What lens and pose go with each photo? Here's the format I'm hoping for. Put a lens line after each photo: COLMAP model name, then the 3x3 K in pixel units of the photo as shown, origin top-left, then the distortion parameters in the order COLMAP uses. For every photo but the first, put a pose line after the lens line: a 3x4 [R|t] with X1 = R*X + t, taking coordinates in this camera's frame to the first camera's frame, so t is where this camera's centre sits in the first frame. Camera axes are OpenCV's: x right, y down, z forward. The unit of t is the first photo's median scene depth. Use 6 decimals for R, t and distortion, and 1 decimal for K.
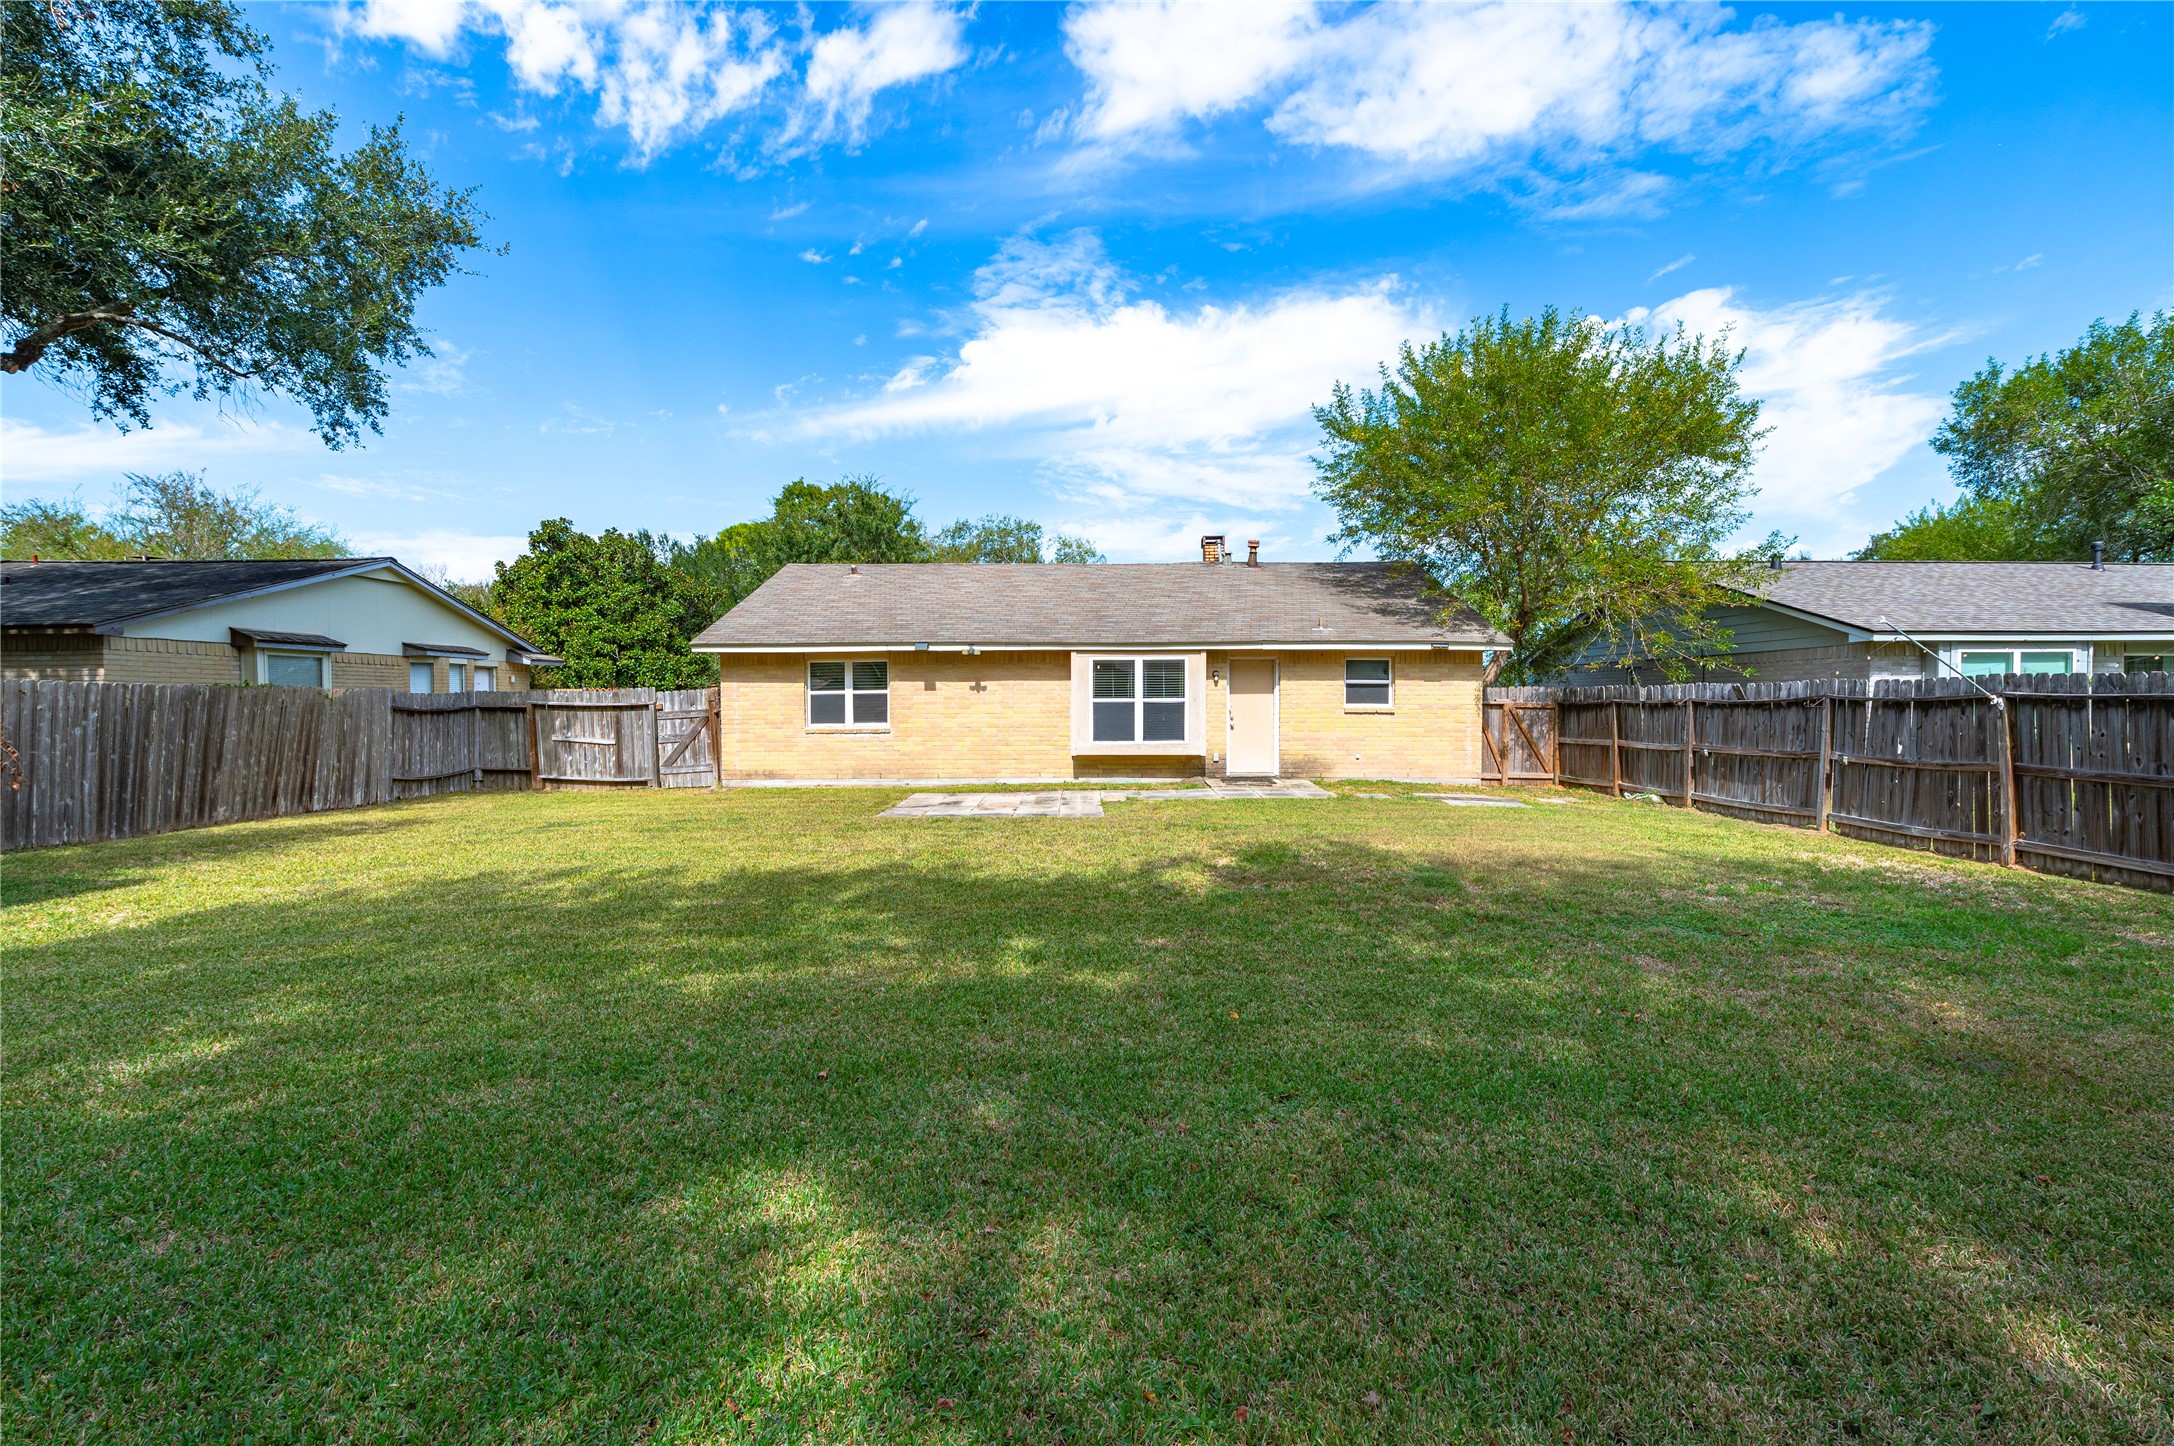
lens RADIAL K [[905.5, 0, 1077.5], [0, 905.5, 721.0], [0, 0, 1]] dist [0.007669, -0.001192]
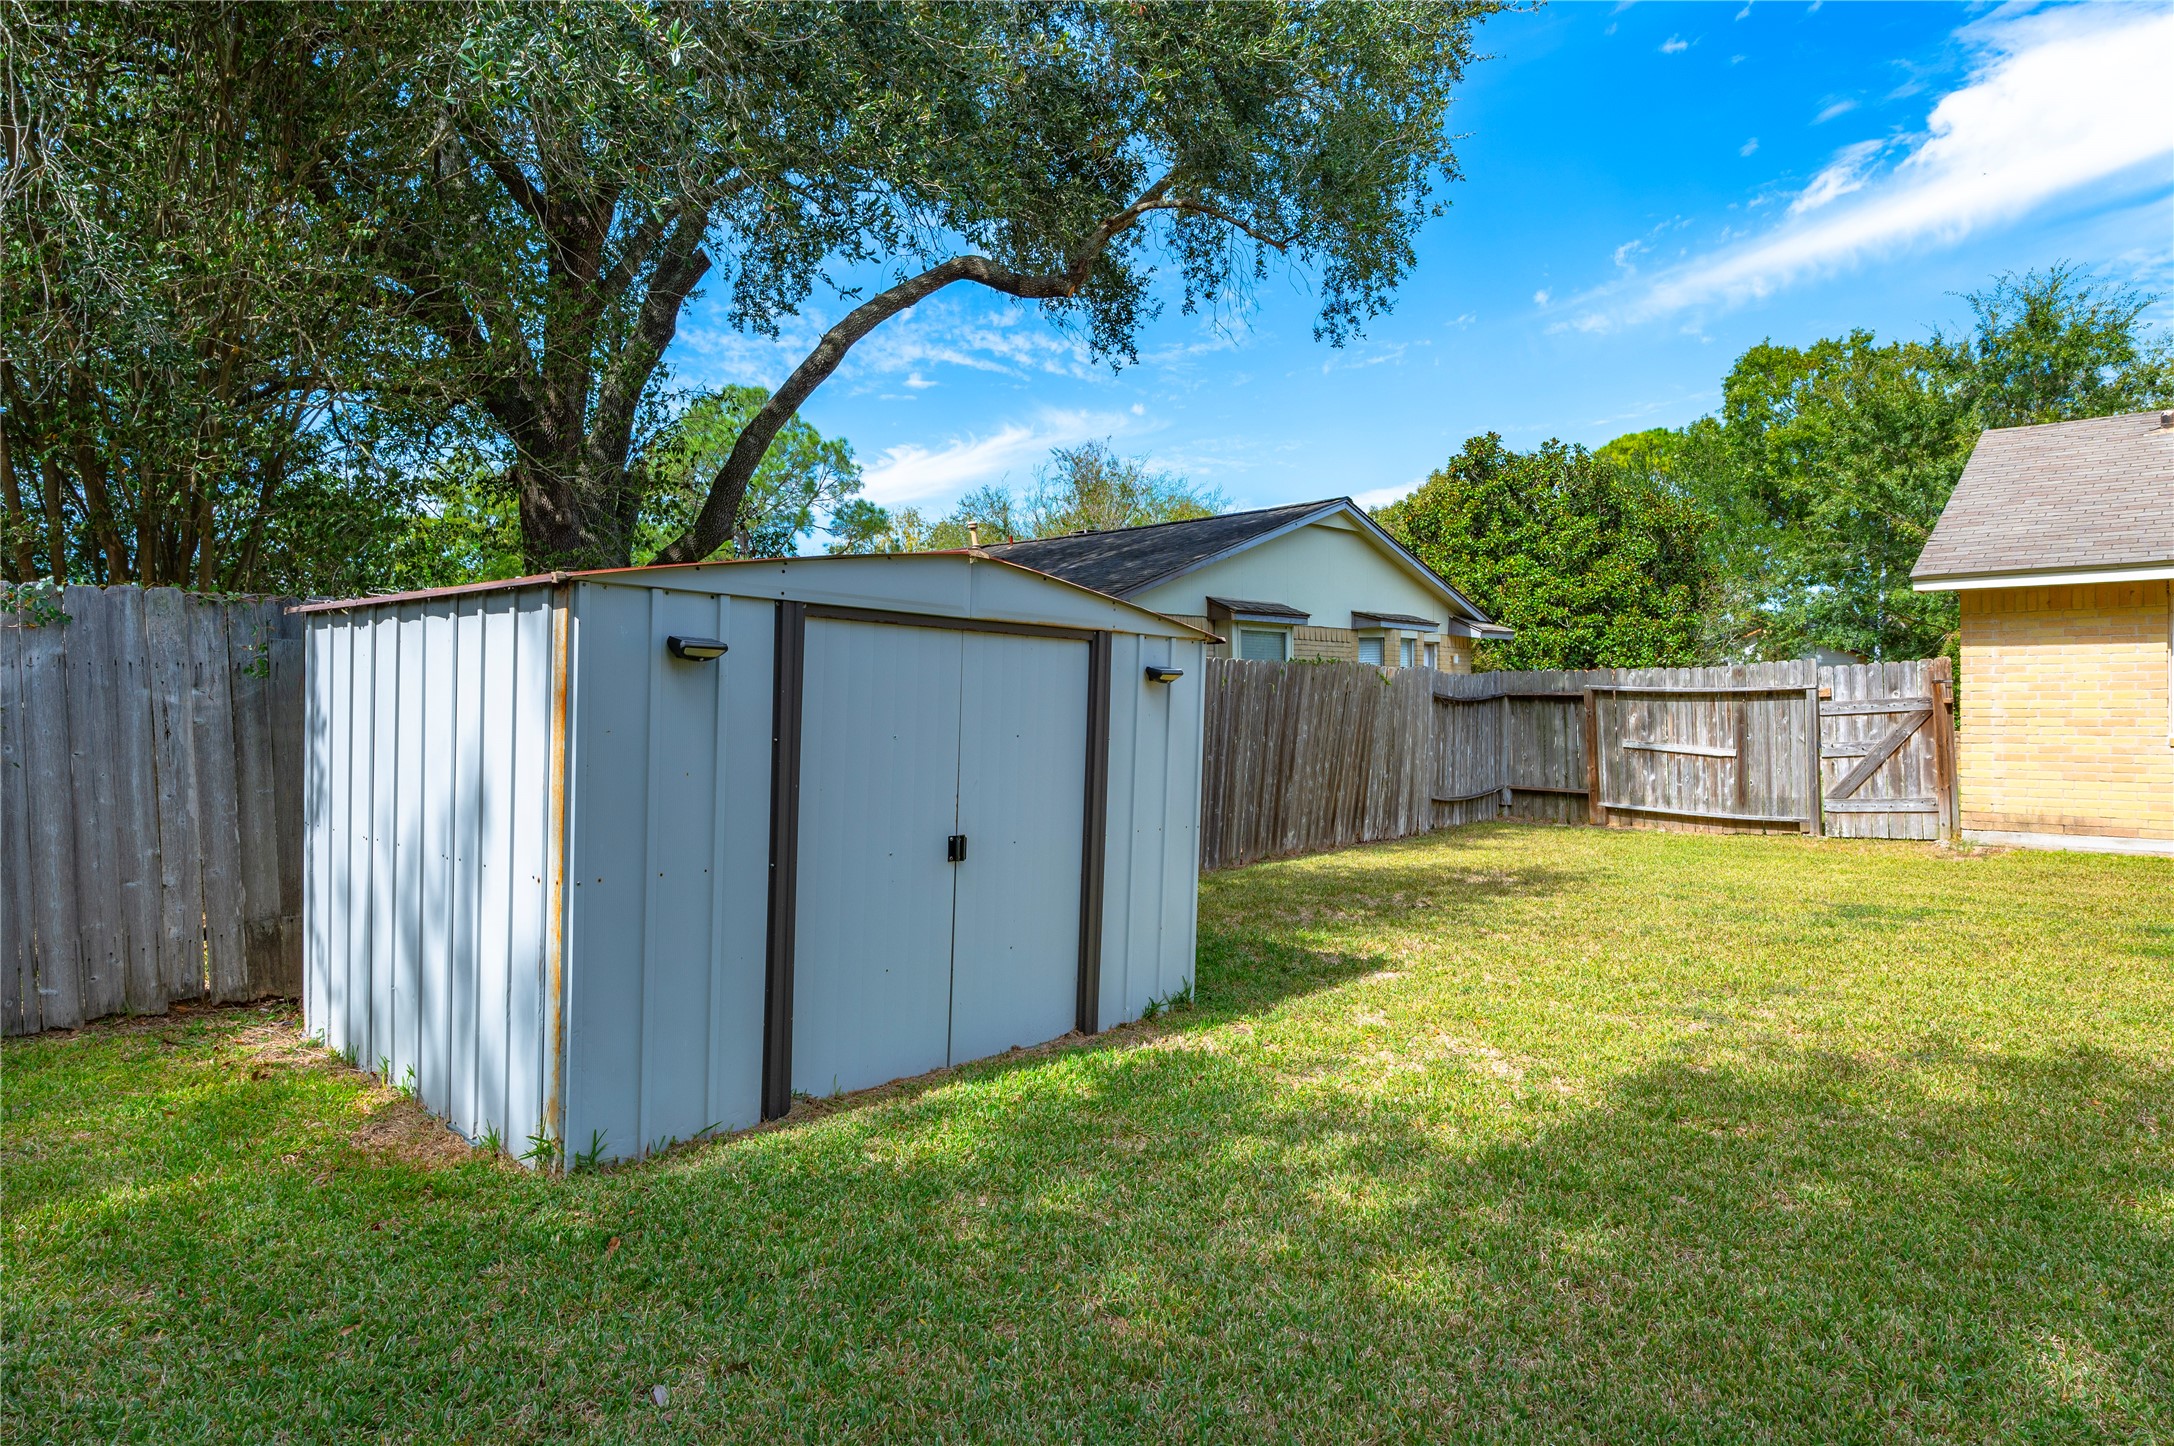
lens RADIAL K [[1234.1, 0, 1086.6], [0, 1234.1, 731.4], [0, 0, 1]] dist [0.018528, -0.000650]
pose [[0.755638, 0.014677, -0.654825, -0.300245], [-0.010635, 0.999892, 0.010139, 0.005383], [0.654903, -0.000697, 0.755713, 0.112494]]
